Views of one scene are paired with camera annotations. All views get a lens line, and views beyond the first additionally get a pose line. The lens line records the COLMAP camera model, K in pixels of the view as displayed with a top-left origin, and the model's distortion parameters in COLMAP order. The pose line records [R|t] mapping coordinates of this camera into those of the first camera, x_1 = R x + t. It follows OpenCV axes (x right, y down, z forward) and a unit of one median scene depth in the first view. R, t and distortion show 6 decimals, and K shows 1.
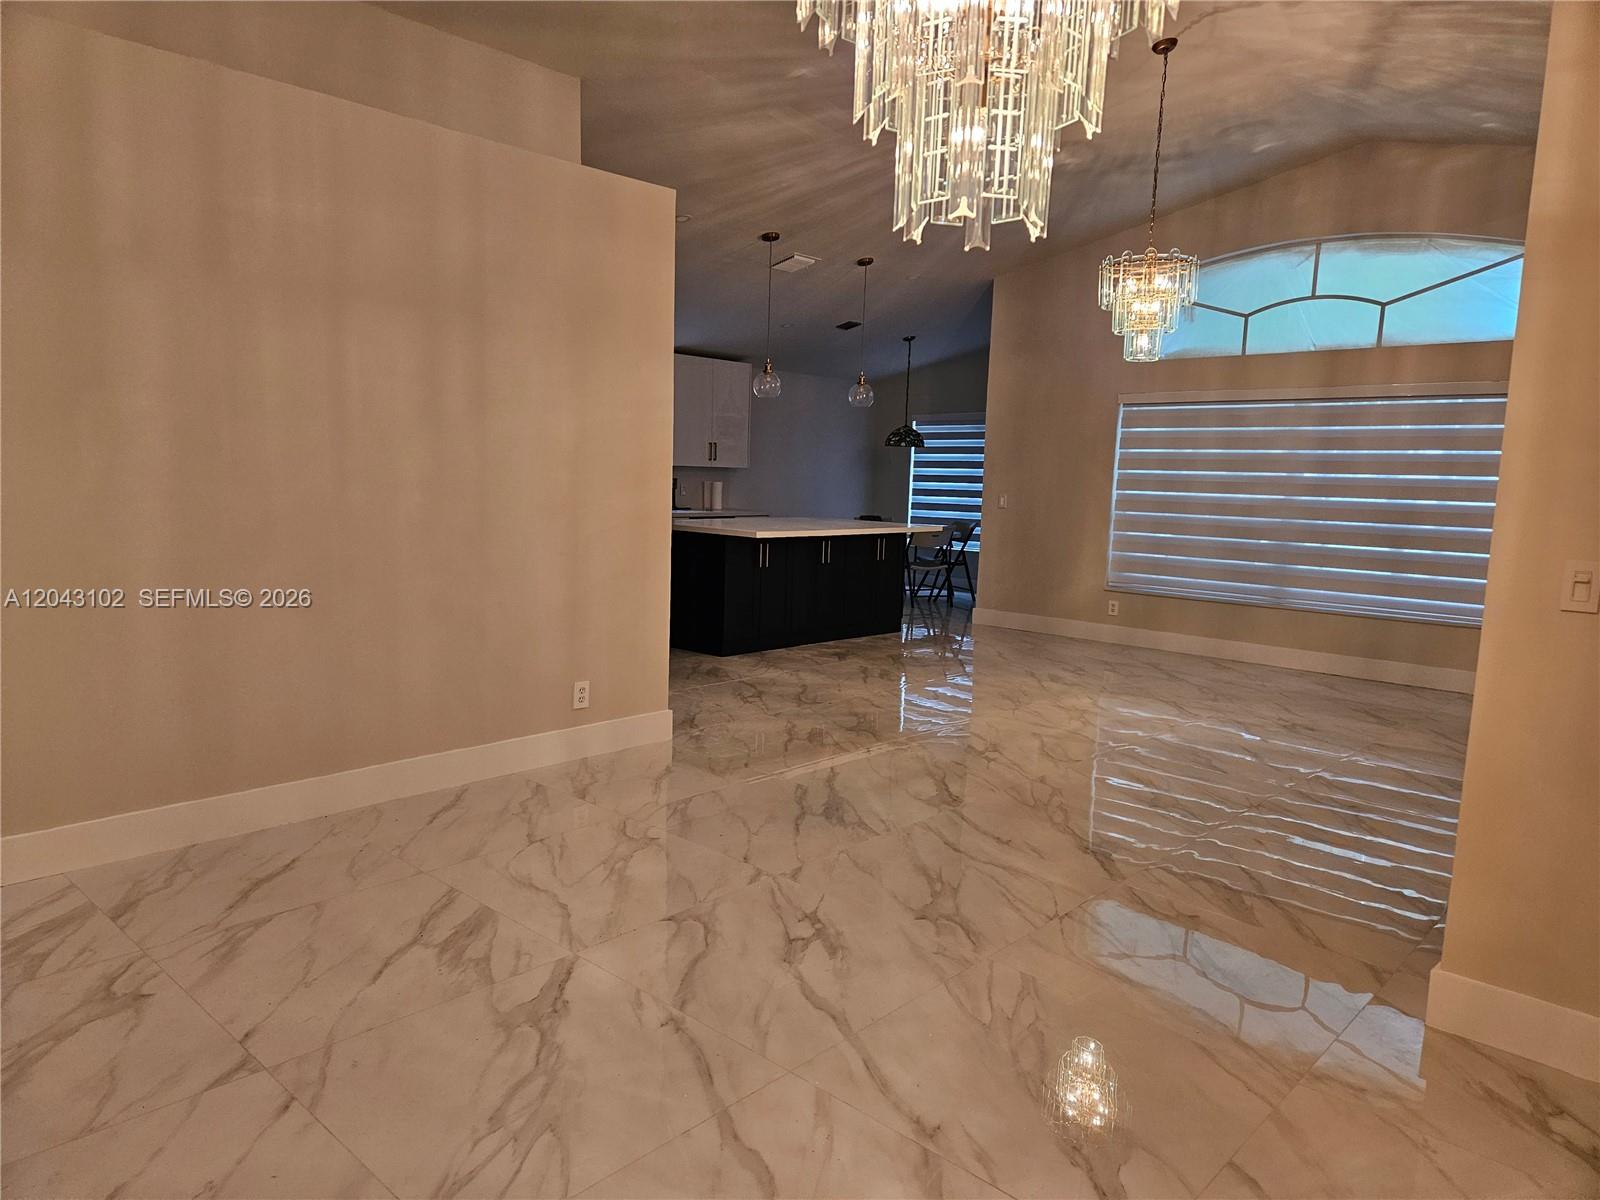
lens RADIAL K [[1062.6, 0, 778.9], [0, 1062.6, 611.9], [0, 0, 1]] dist [0.075220, -0.062641]
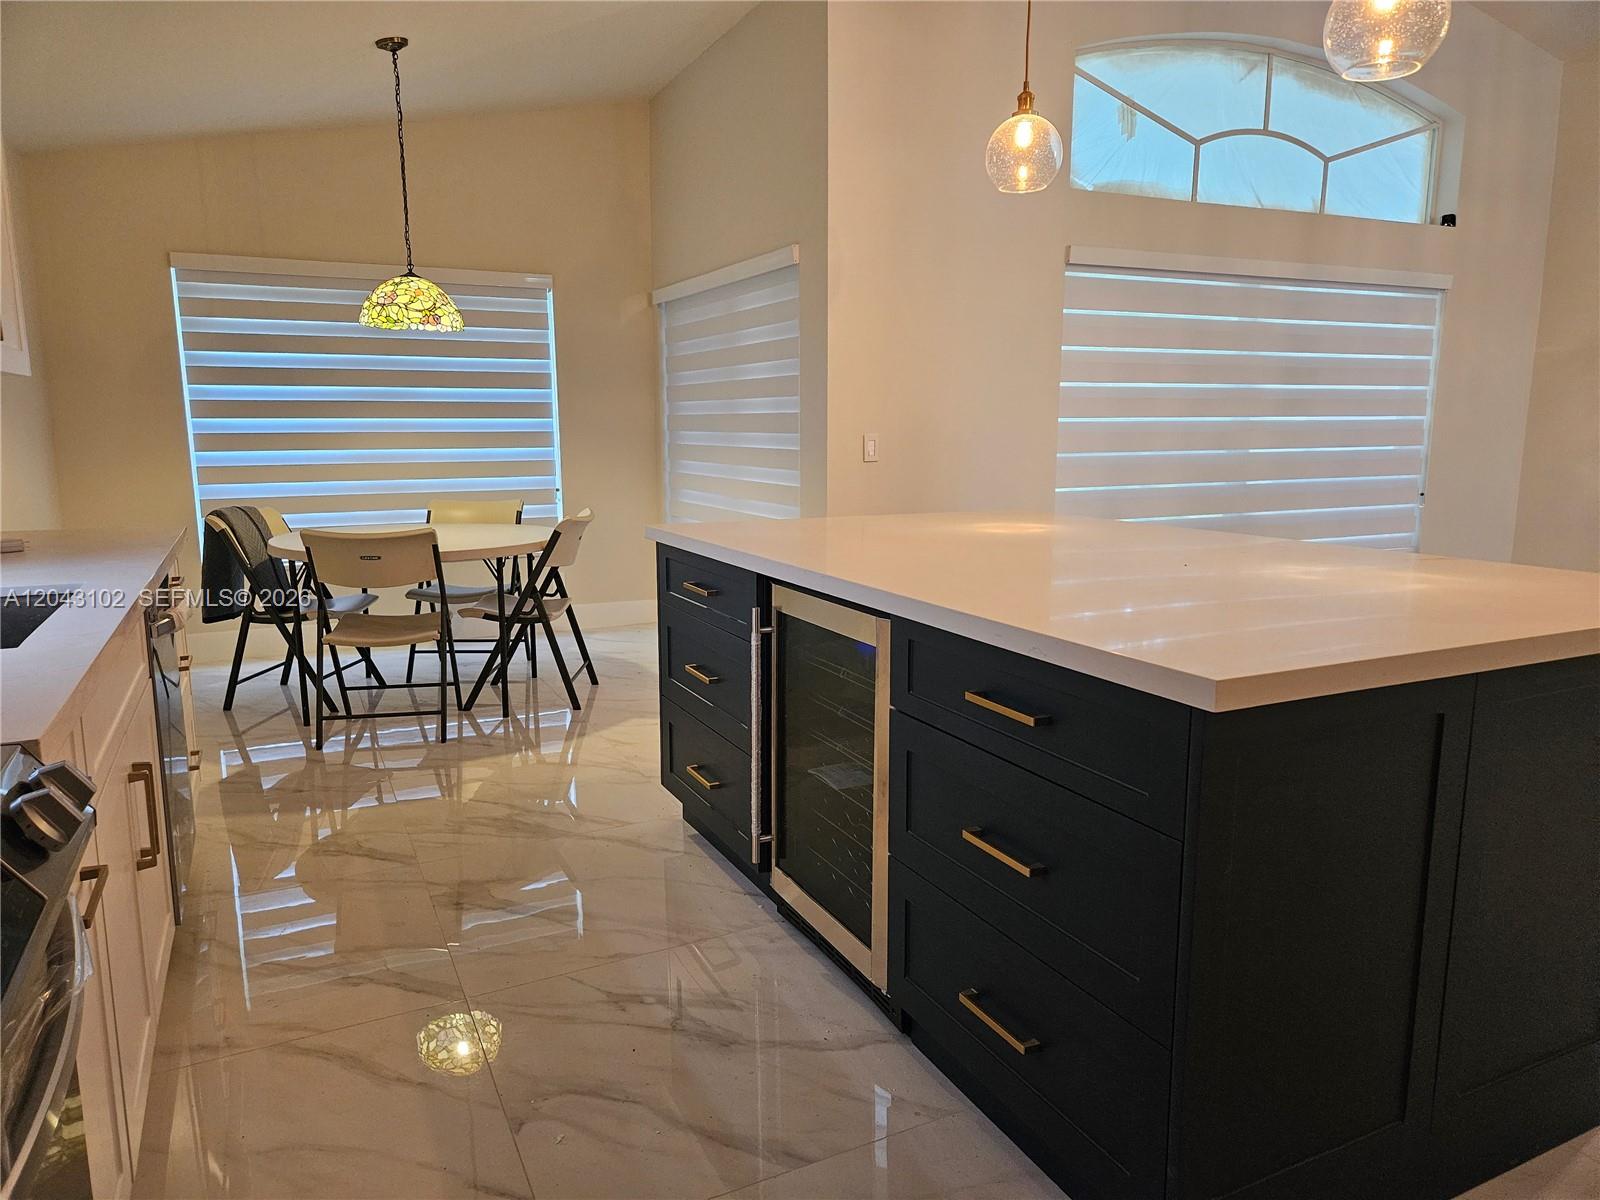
lens RADIAL K [[1062.6, 0, 798.9], [0, 1062.6, 599.8], [0, 0, 1]] dist [0.075220, -0.062641]
pose [[0.350248, -0.178183, 0.919553, -0.506486], [0.136284, 0.980986, 0.138178, -0.206877], [-0.926689, 0.076924, 0.367872, 1.659776]]
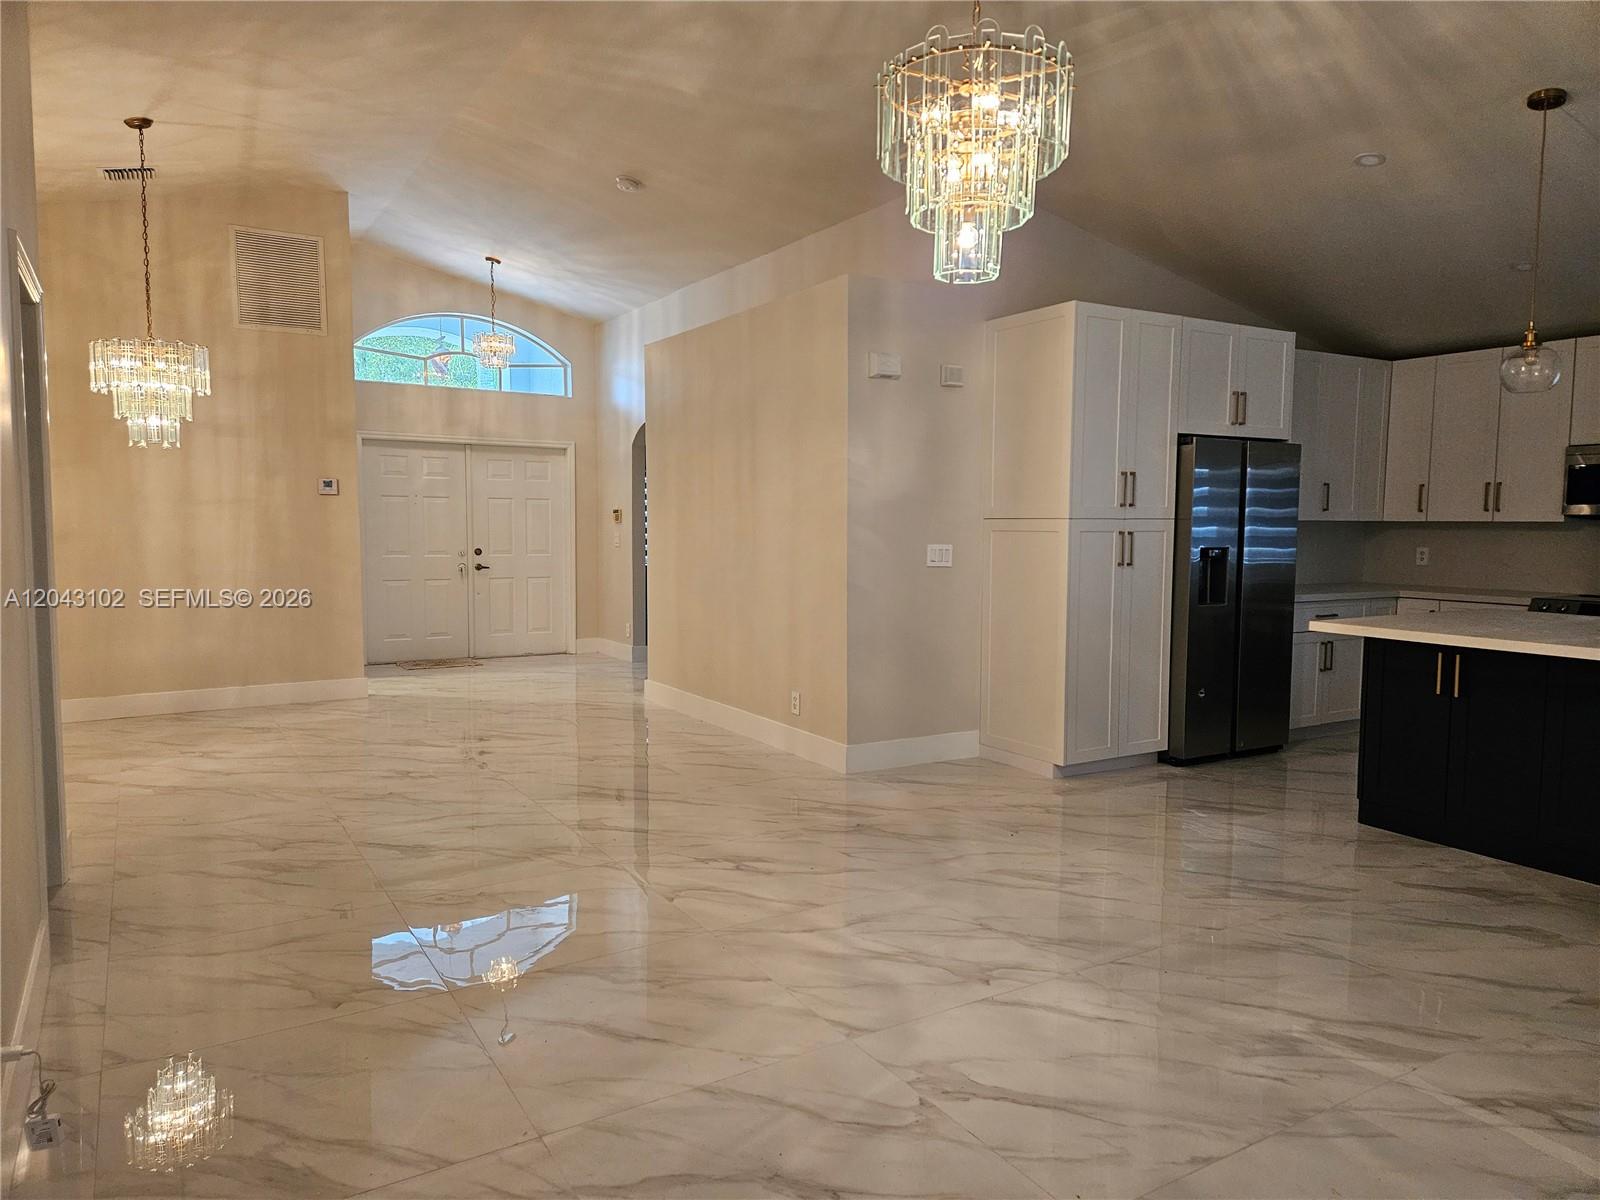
lens RADIAL K [[1062.6, 0, 812.3], [0, 1062.6, 603.5], [0, 0, 1]] dist [0.075220, -0.062641]
pose [[-0.258818, 0.046446, -0.964809, 0.997233], [-0.142876, 0.986015, 0.085795, -0.145351], [0.955301, 0.160054, -0.248563, 1.296877]]
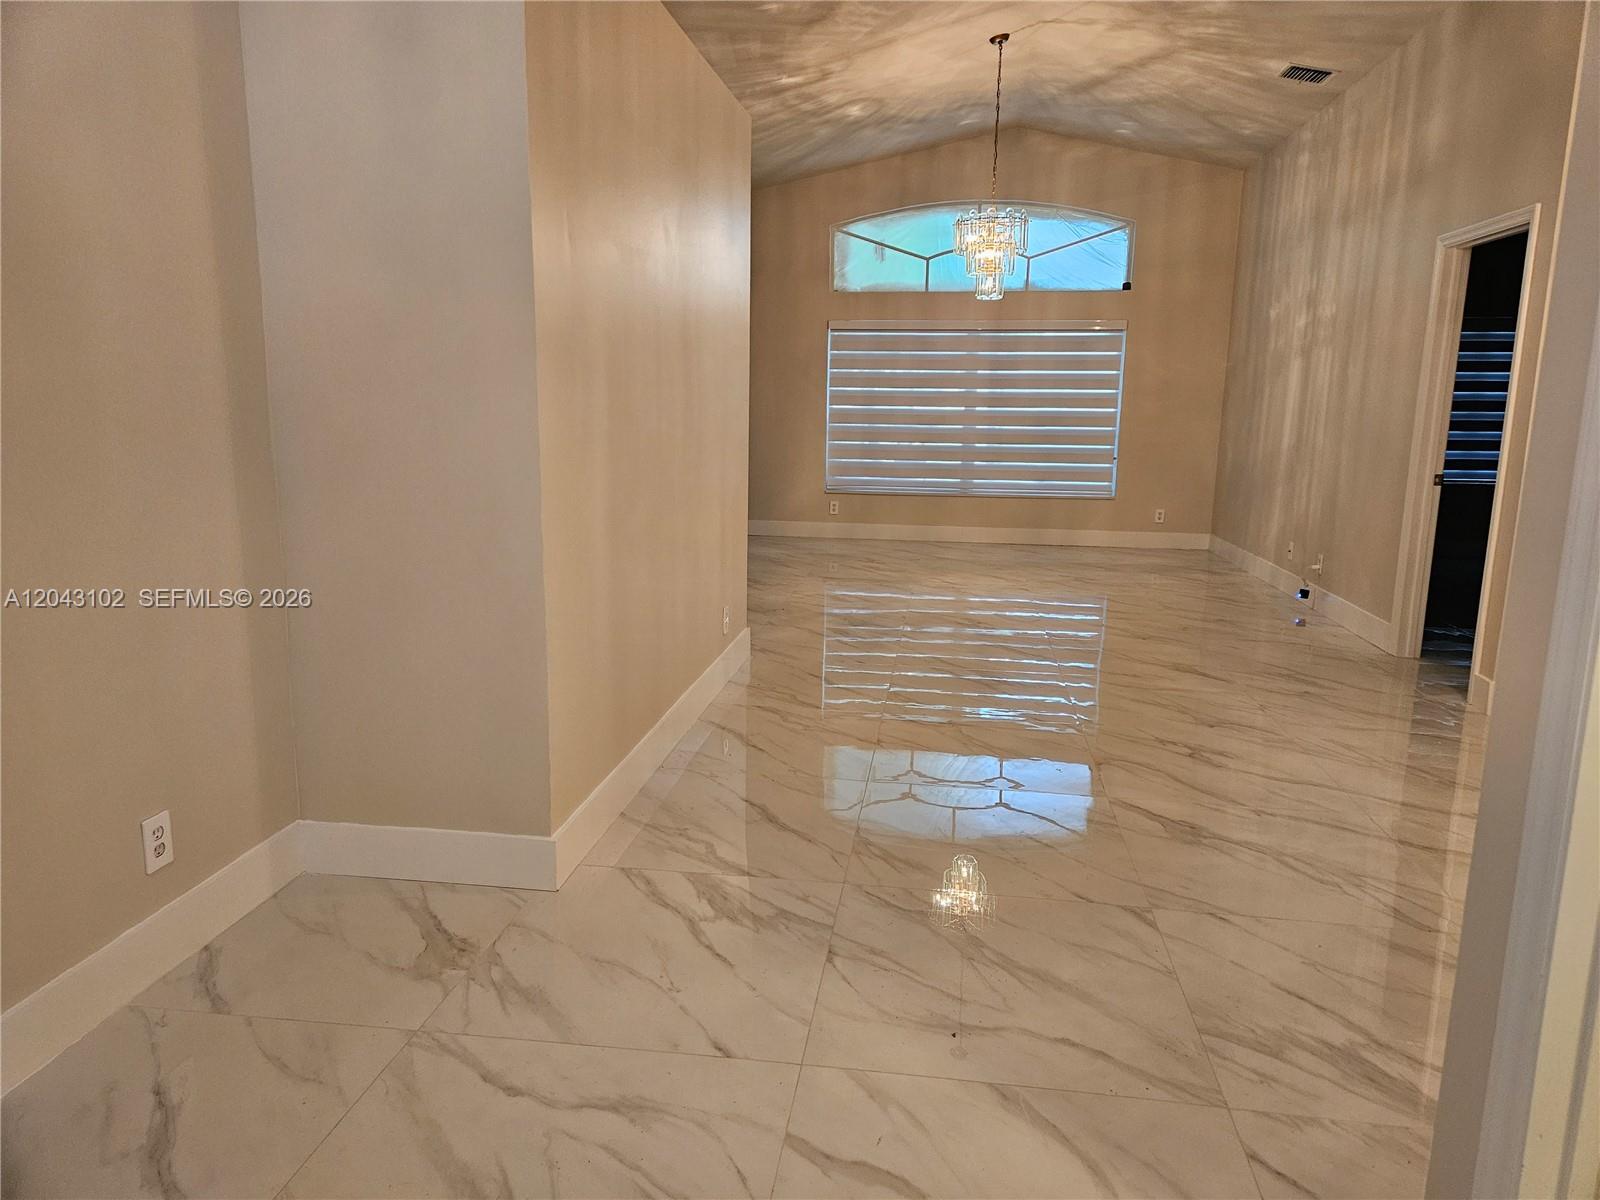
lens RADIAL K [[1062.6, 0, 798.9], [0, 1062.6, 599.9], [0, 0, 1]] dist [0.075220, -0.062641]
pose [[0.816662, -0.125356, 0.563337, -0.692871], [0.085971, 0.991658, 0.096037, -0.032933], [-0.570677, -0.029999, 0.820627, 0.121785]]
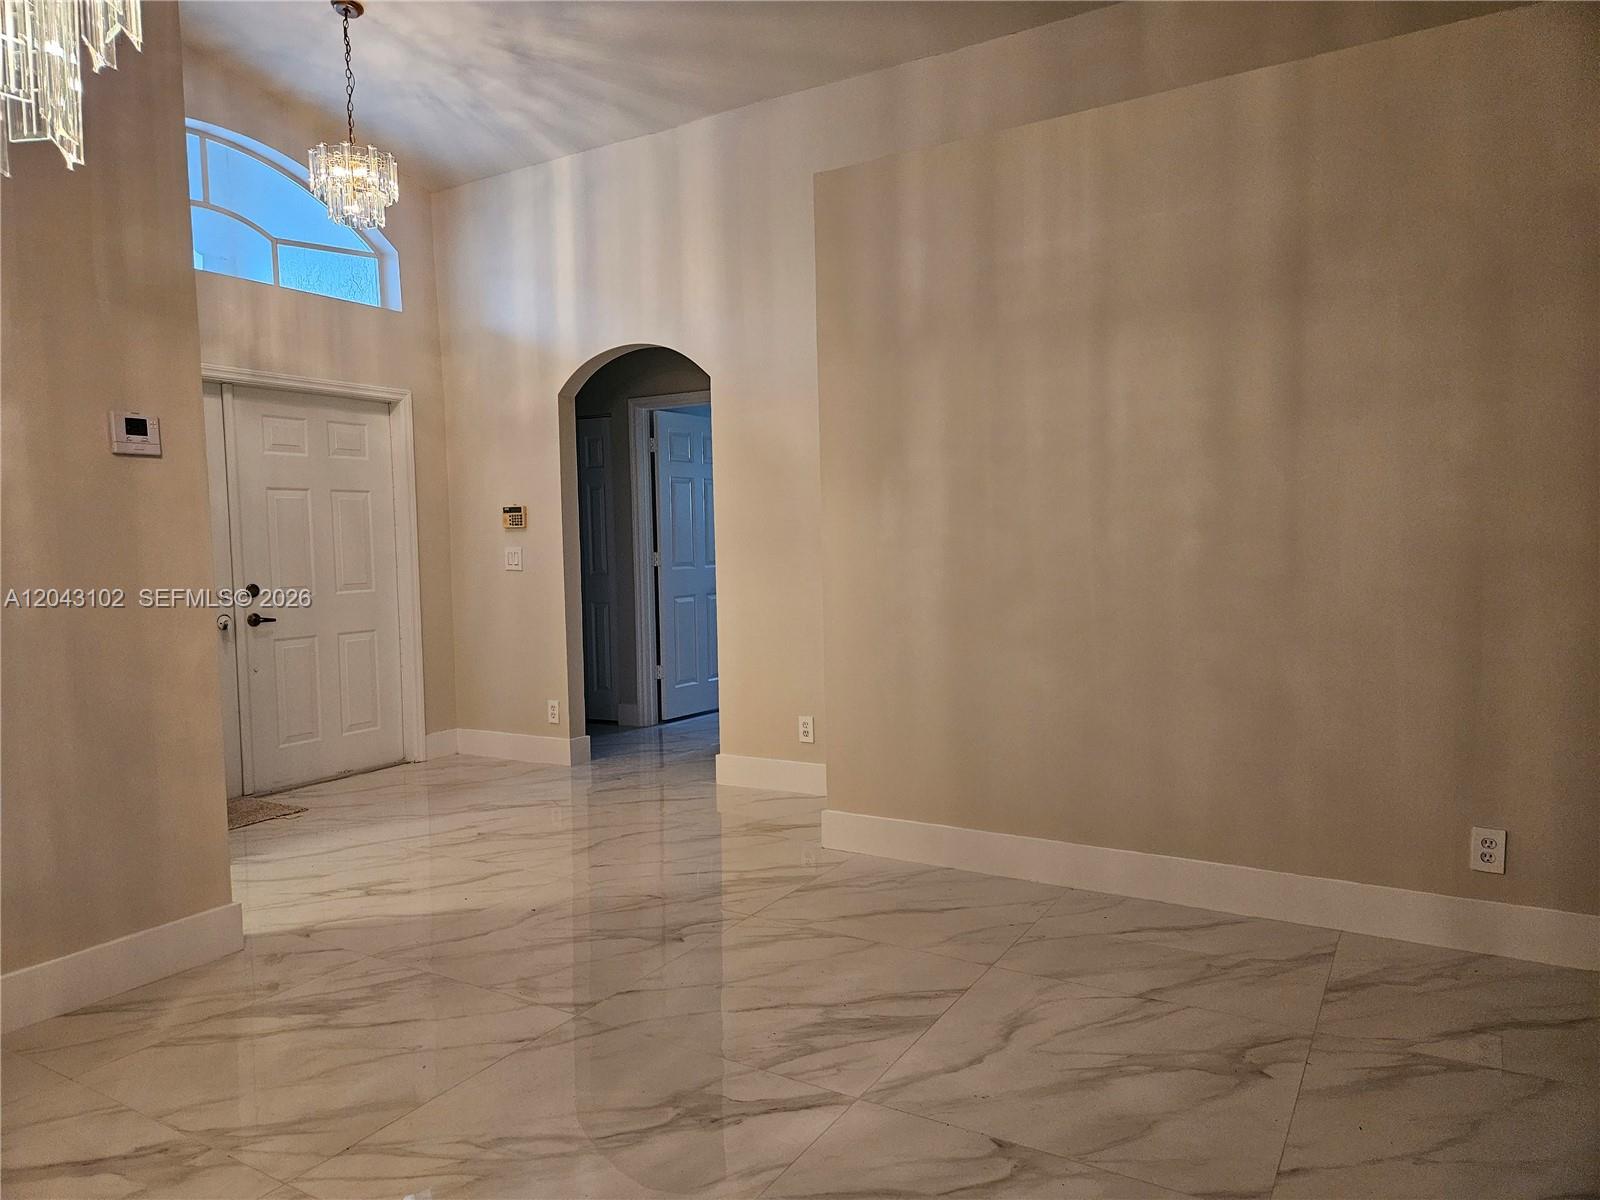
lens RADIAL K [[1062.6, 0, 779.4], [0, 1062.6, 599.4], [0, 0, 1]] dist [0.075220, -0.062641]
pose [[0.203654, 0.025569, -0.978709, 0.341067], [-0.105177, 0.994445, 0.004094, -0.026403], [0.973377, 0.102104, 0.205212, 0.451009]]
